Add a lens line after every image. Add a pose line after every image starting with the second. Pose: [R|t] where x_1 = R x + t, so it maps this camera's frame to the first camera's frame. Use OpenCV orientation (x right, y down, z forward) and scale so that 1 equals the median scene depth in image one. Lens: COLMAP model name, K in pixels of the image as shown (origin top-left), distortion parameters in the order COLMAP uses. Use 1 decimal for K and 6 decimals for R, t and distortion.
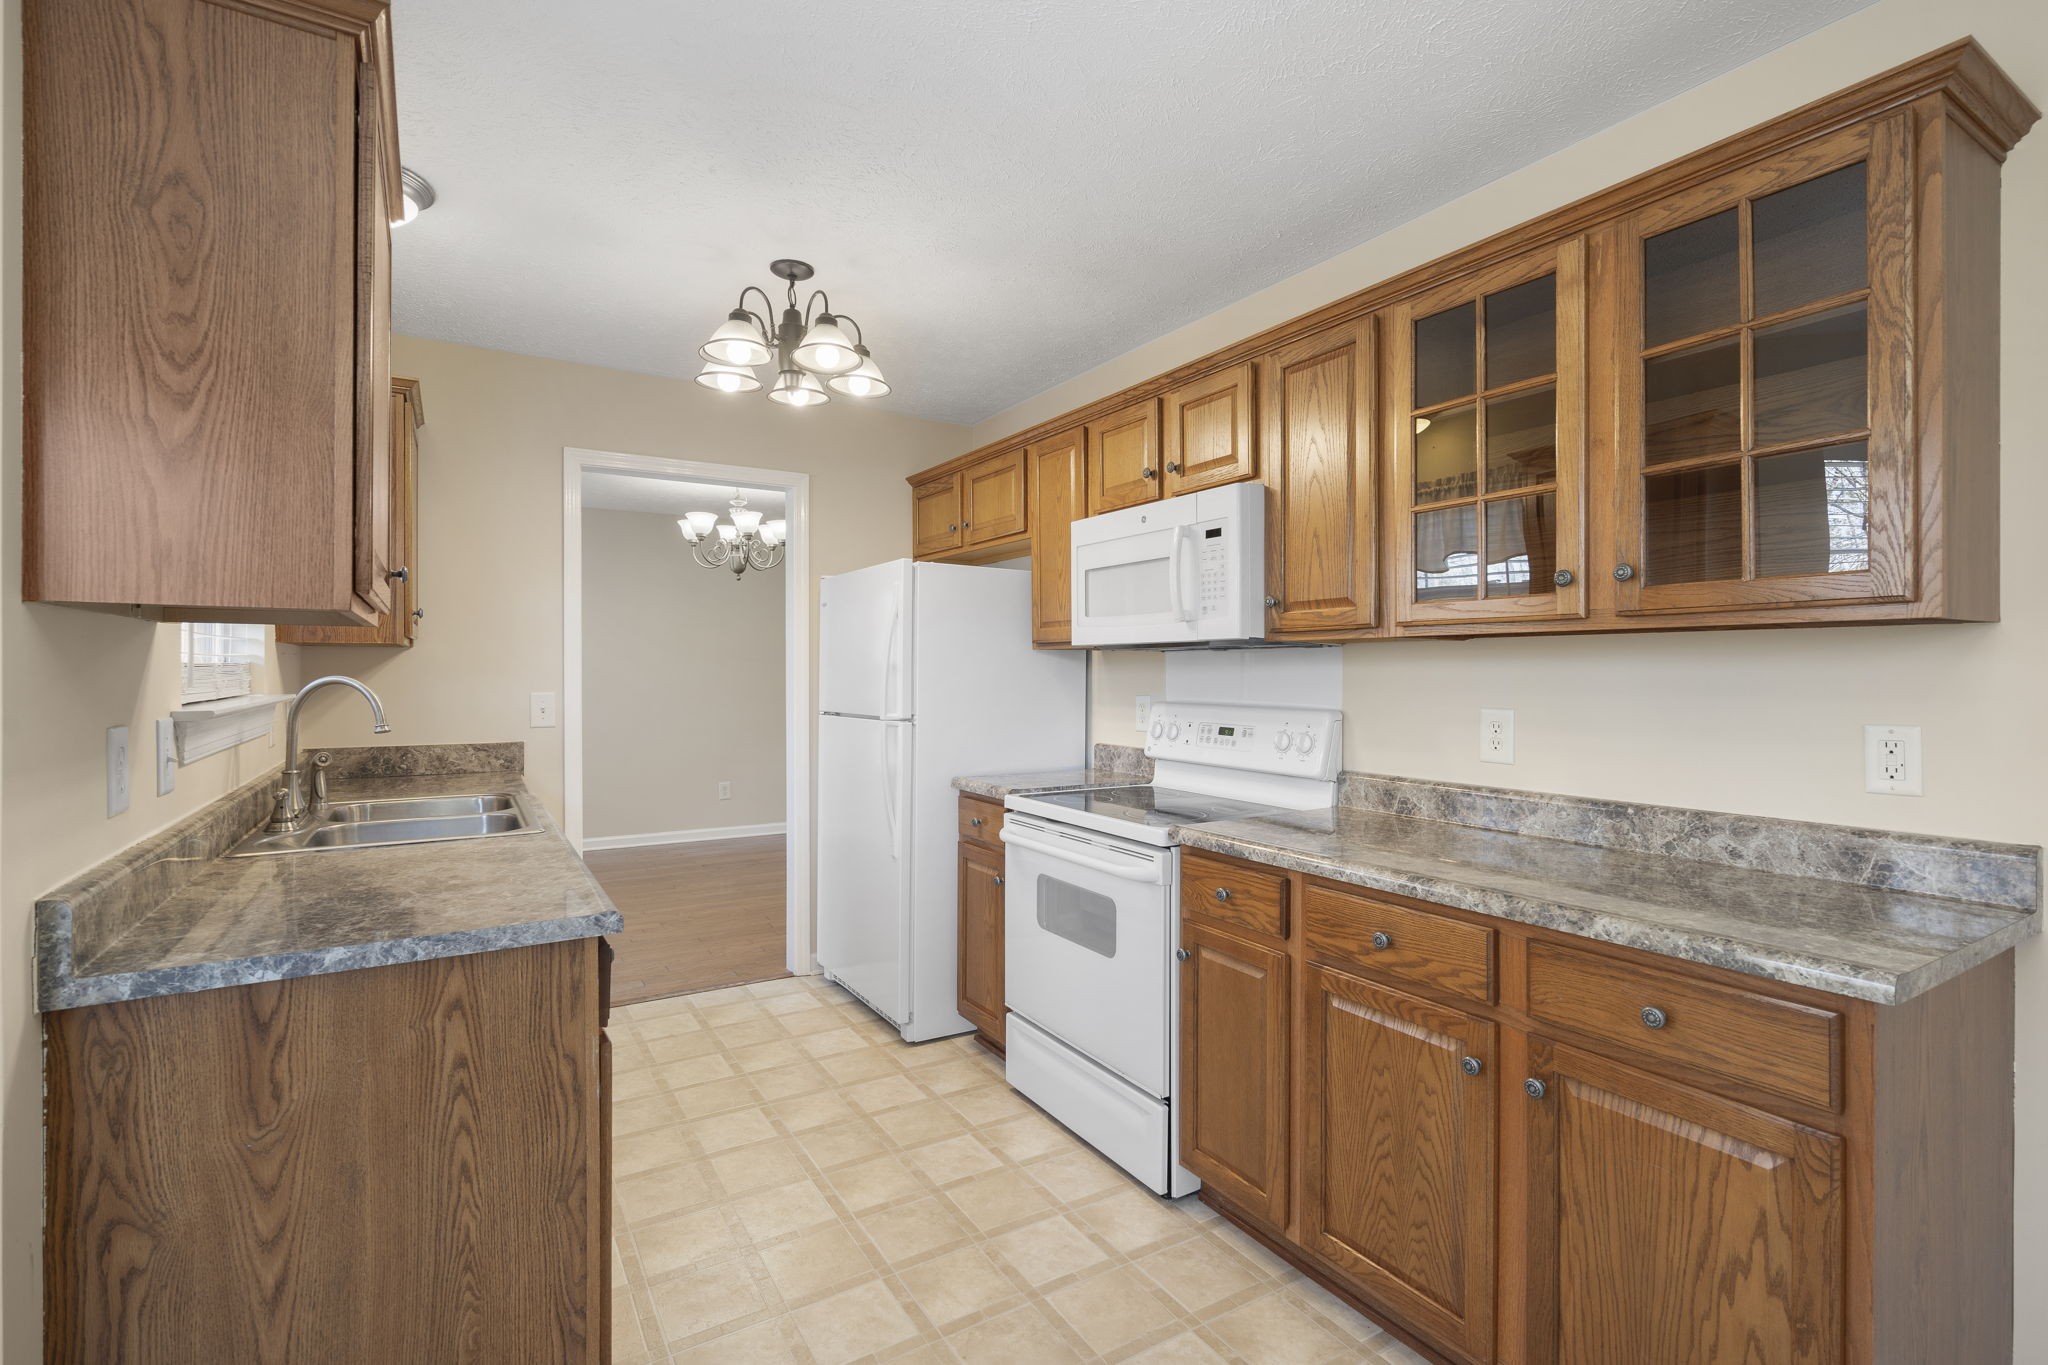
lens RADIAL K [[938.1, 0, 1026.4], [0, 938.1, 676.1], [0, 0, 1]] dist [-0.003541, 0.001126]
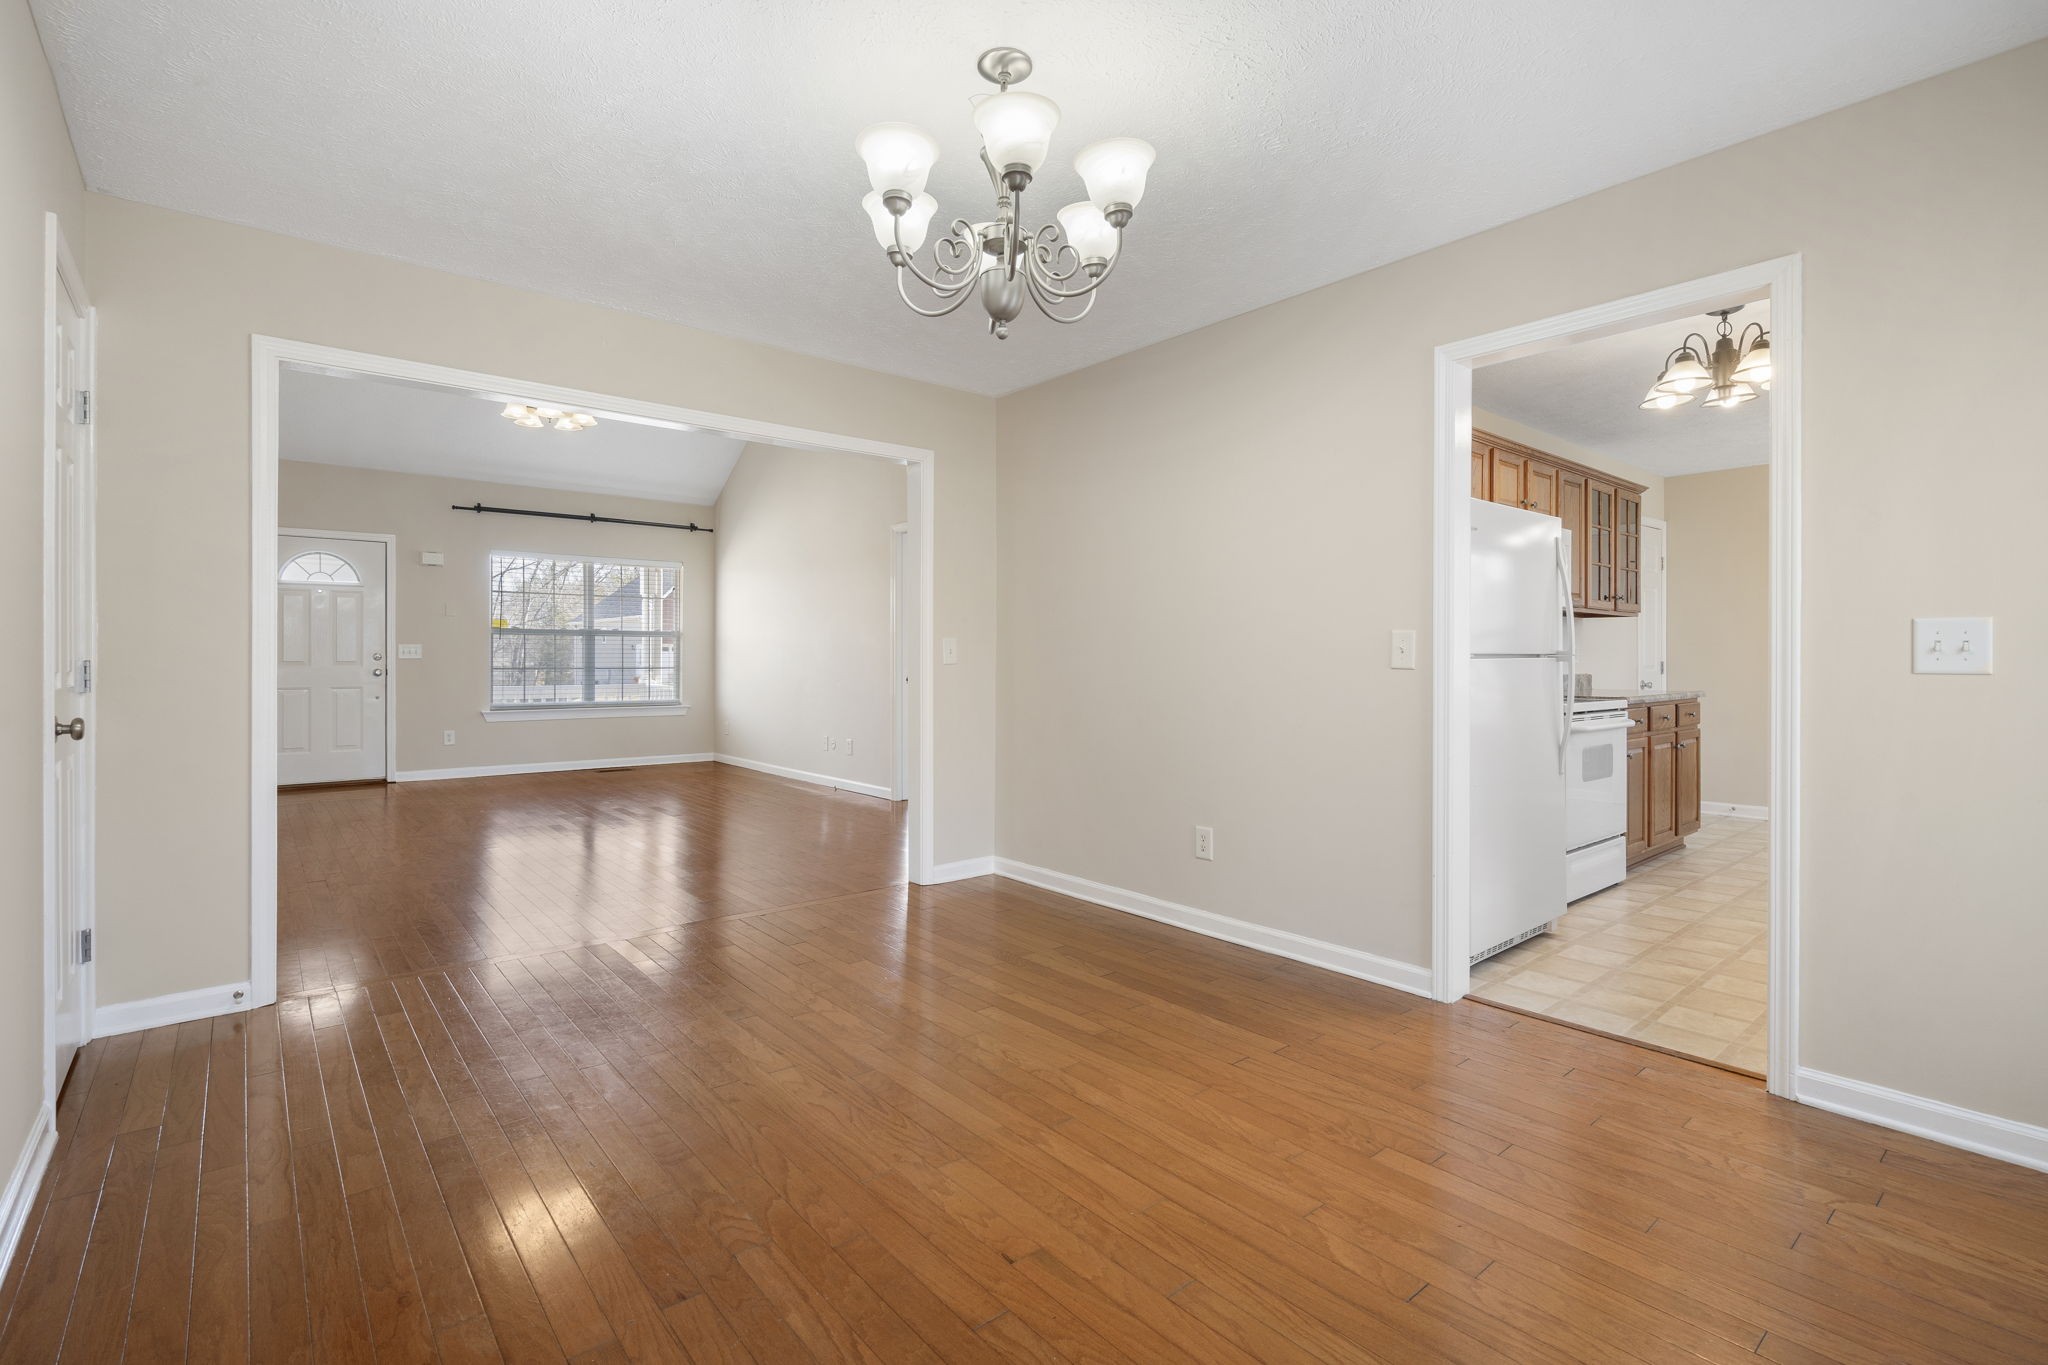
lens RADIAL K [[946.9, 0, 1028.1], [0, 946.9, 657.0], [0, 0, 1]] dist [-0.013180, 0.007316]
pose [[-0.146193, -0.000157, 0.989256, -2.015027], [0.003373, 0.999994, 0.000657, 0.076379], [-0.989250, 0.003433, -0.146192, 3.069138]]
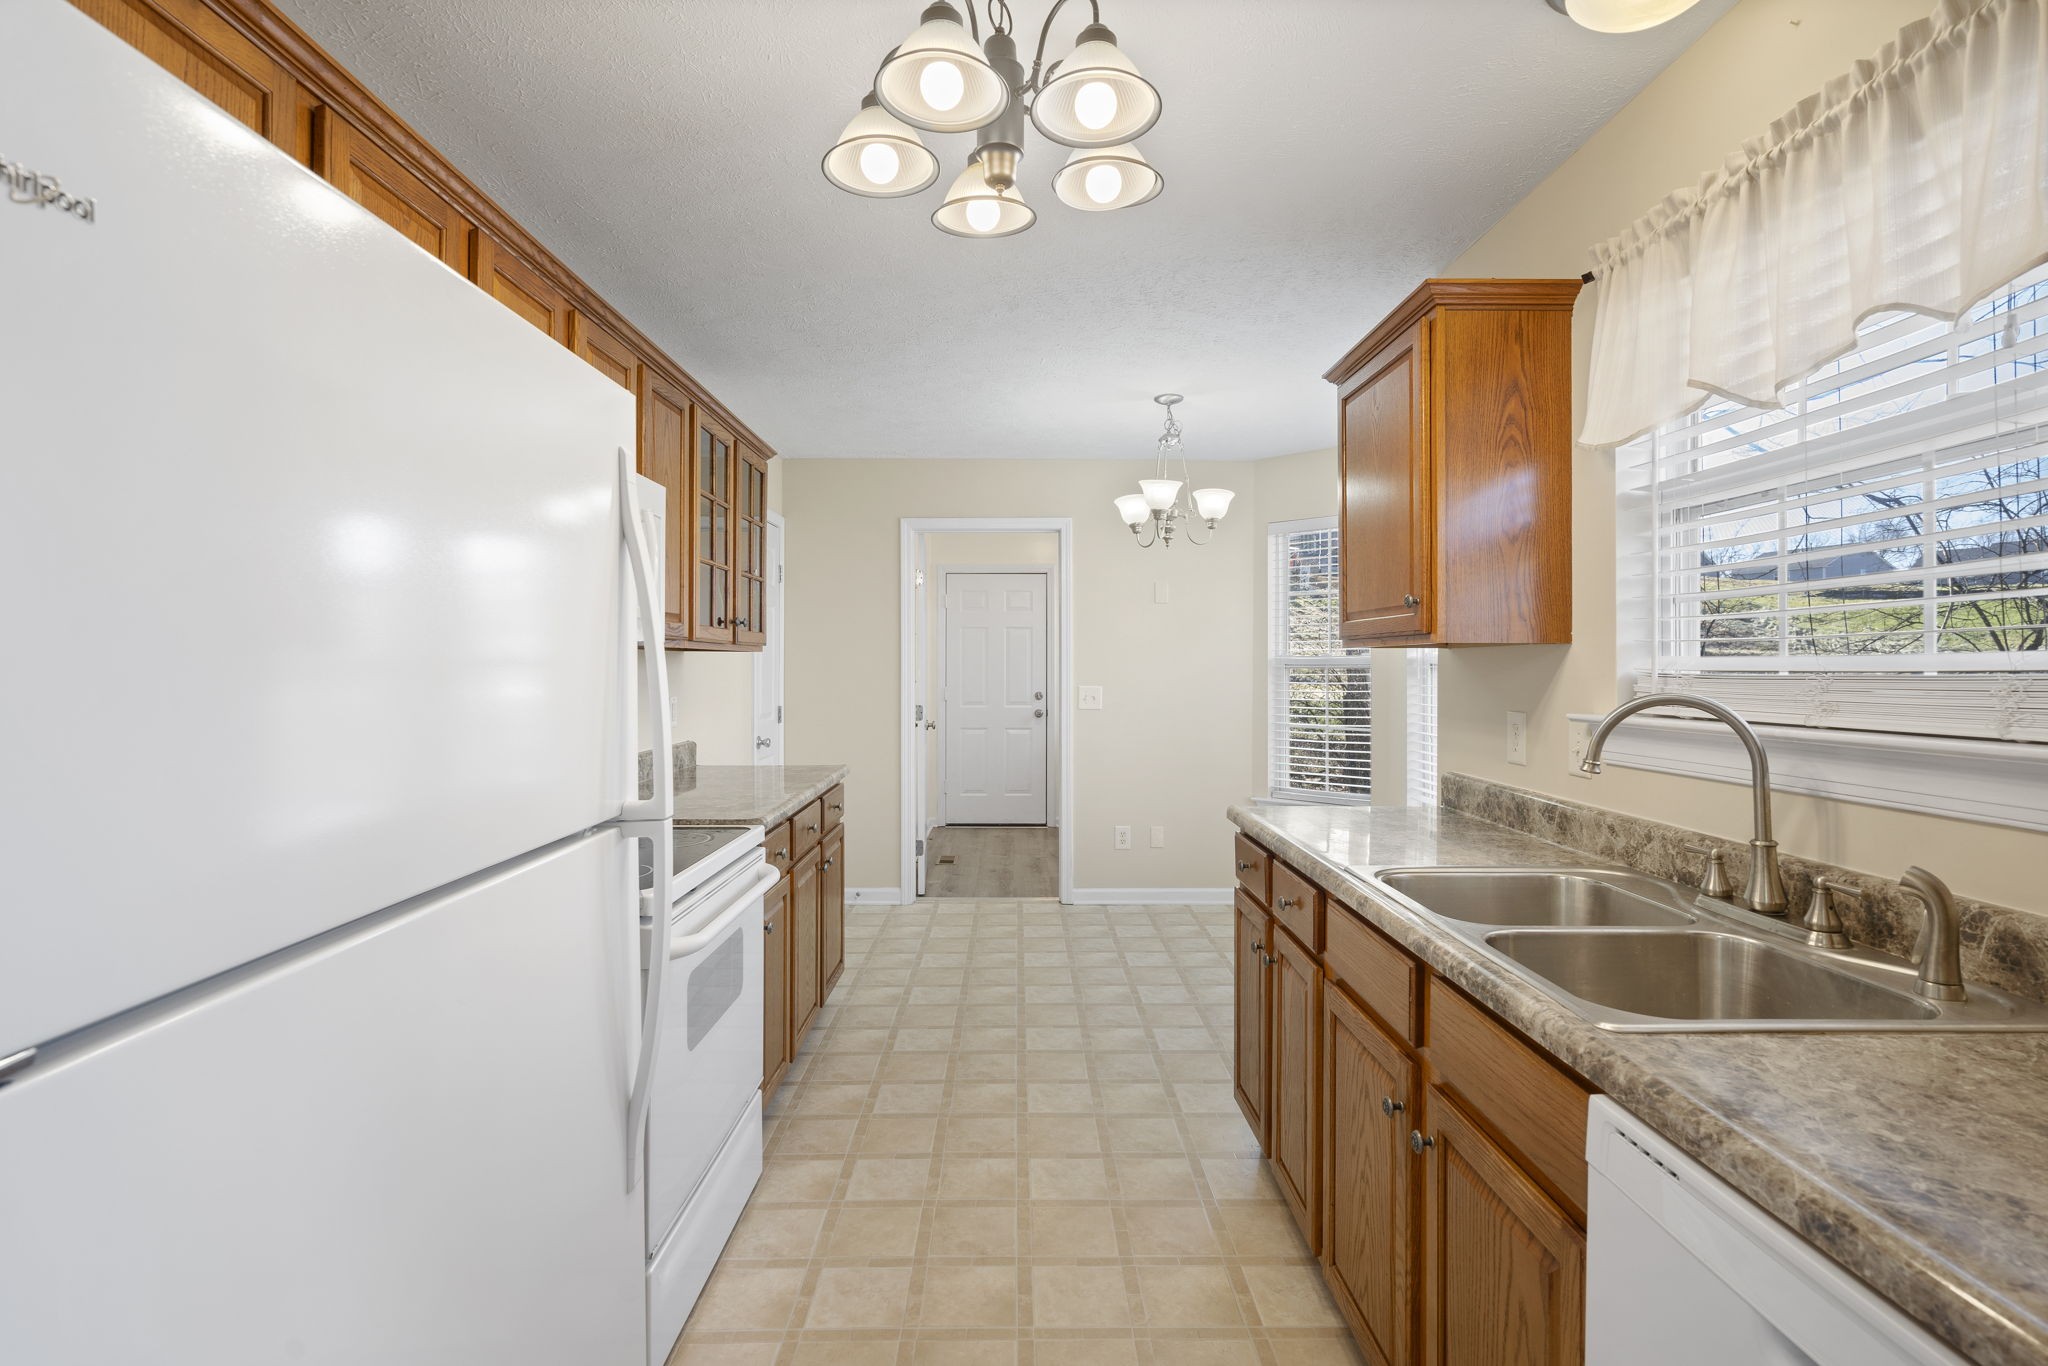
lens RADIAL K [[966.4, 0, 1021.5], [0, 966.4, 662.4], [0, 0, 1]] dist [-0.002649, 0.000208]
pose [[-0.852658, -0.000572, 0.522469, -0.800091], [0.000320, 0.999999, 0.001617, -0.025794], [-0.522469, 0.001547, -0.852657, 2.105712]]
